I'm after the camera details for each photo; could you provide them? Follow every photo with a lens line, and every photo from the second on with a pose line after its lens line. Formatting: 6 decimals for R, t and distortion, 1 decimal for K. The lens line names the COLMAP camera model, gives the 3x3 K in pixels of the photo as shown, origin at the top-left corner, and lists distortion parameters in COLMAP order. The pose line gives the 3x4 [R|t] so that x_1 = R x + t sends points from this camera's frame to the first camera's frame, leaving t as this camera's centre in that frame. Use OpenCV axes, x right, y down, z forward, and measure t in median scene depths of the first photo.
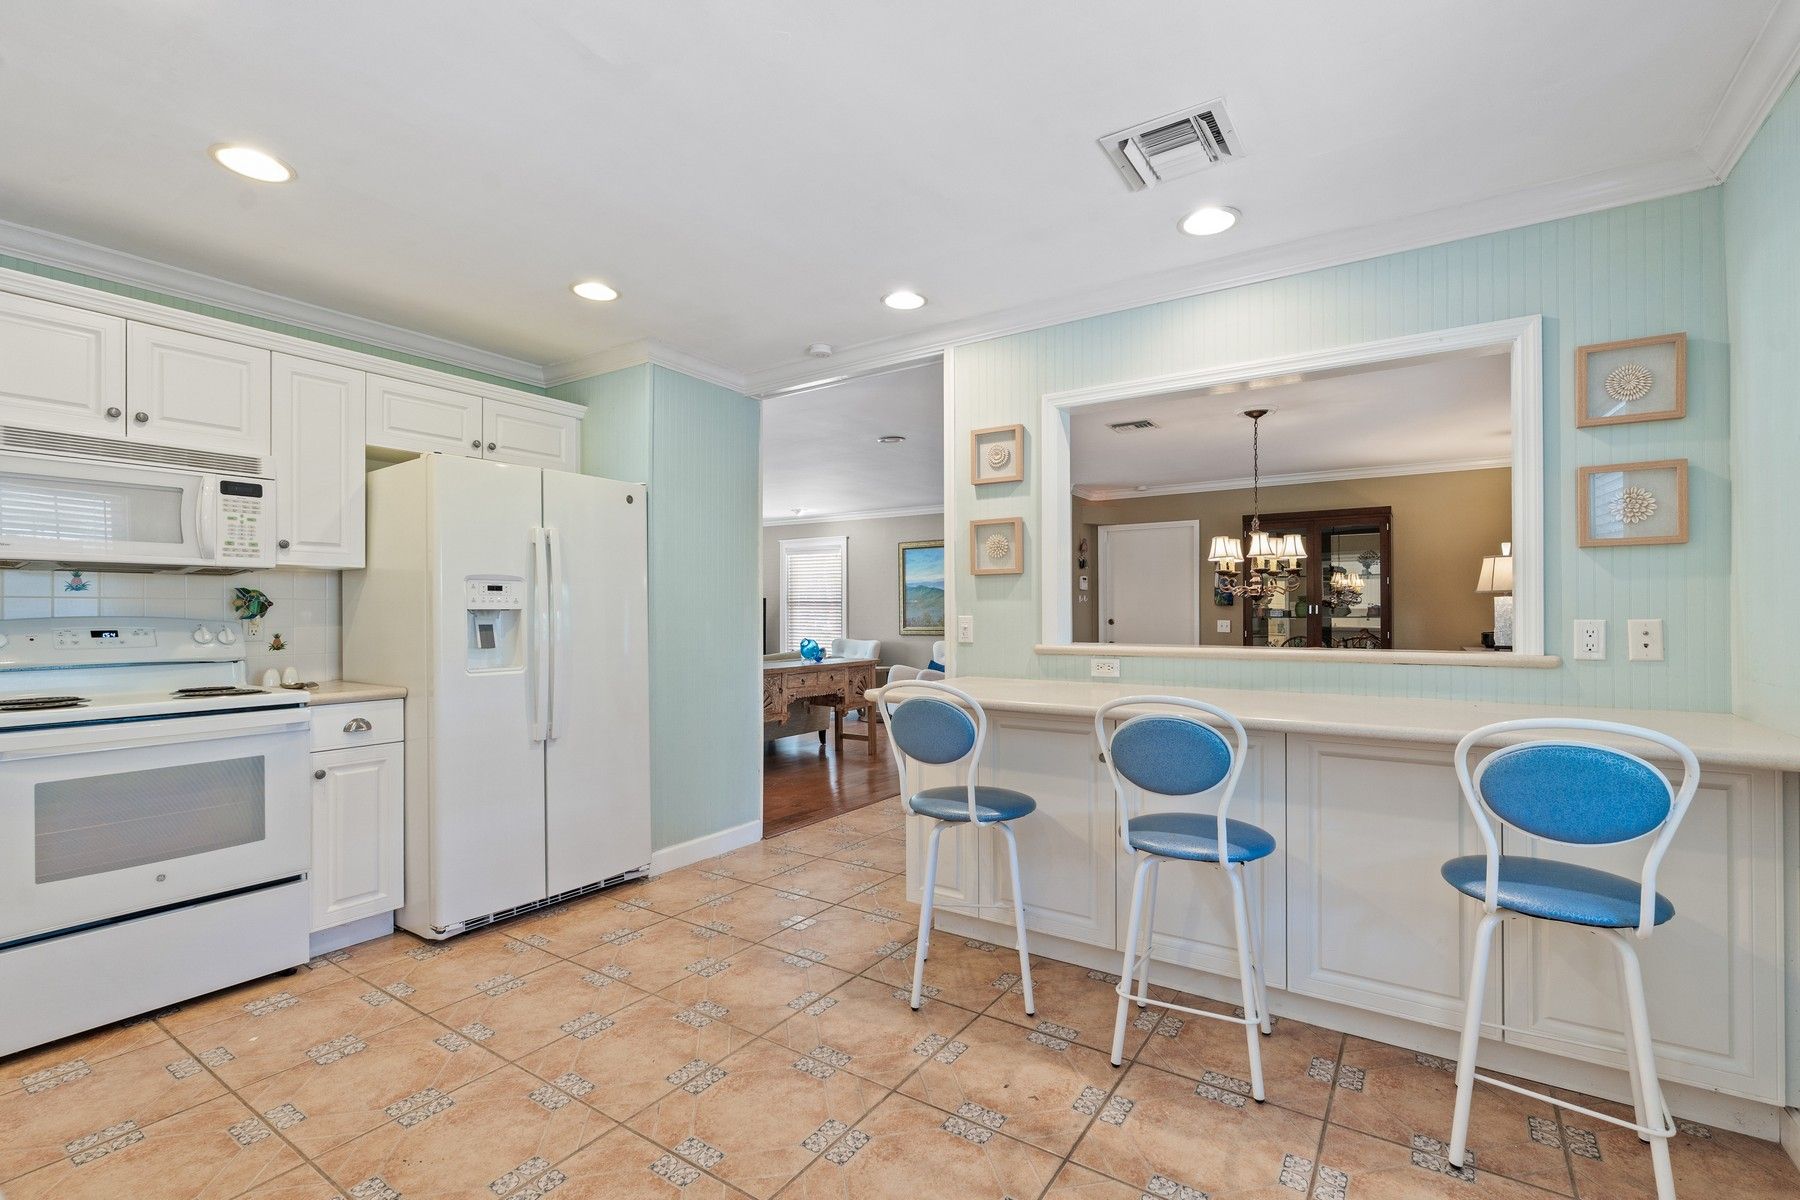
lens RADIAL K [[799.6, 0, 908.3], [0, 799.6, 605.3], [0, 0, 1]] dist [-0.000911, -0.000191]
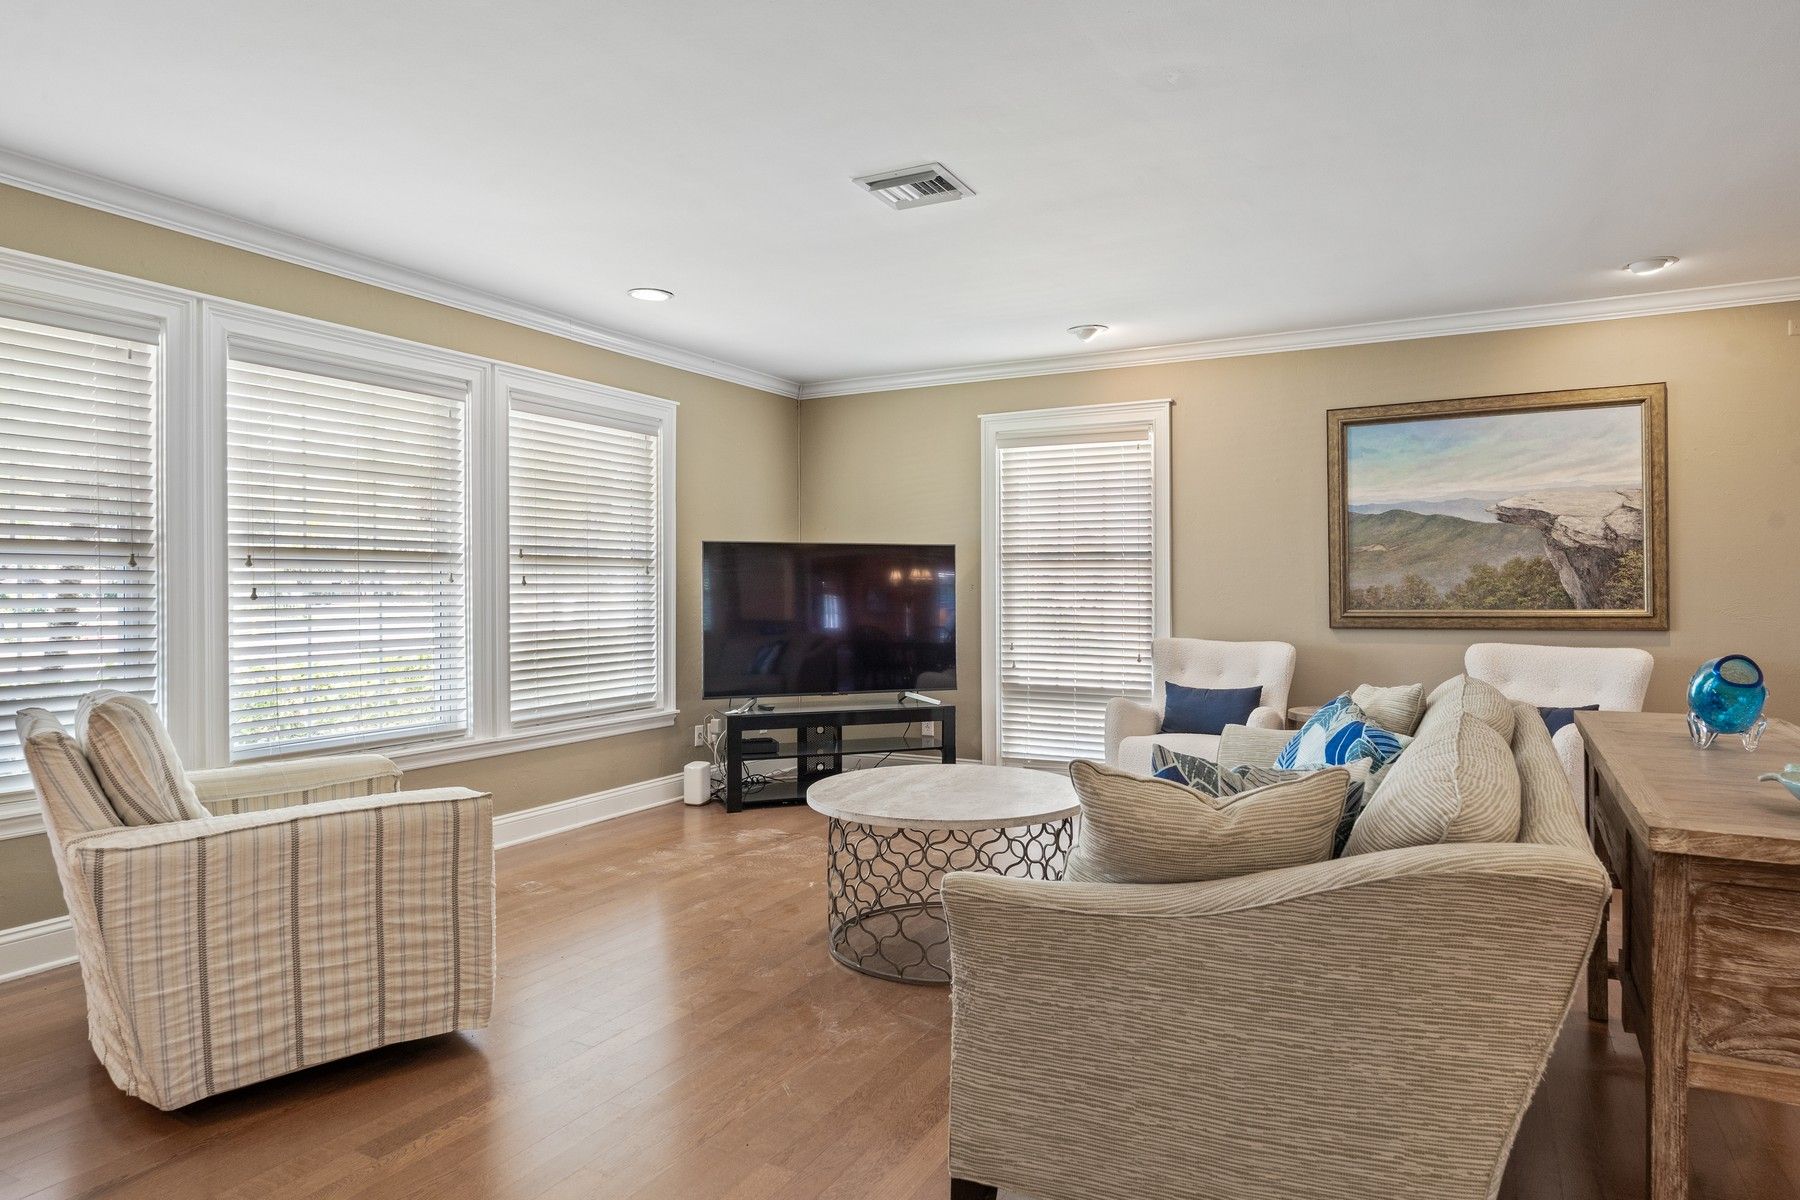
lens RADIAL K [[1073.8, 0, 904.6], [0, 1073.8, 586.7], [0, 0, 1]] dist [-0.002665, 0.001166]
pose [[0.995532, -0.000441, 0.094427, -0.560886], [-0.000100, 0.999984, 0.005724, 0.022889], [-0.094428, -0.005708, 0.995515, 0.894925]]
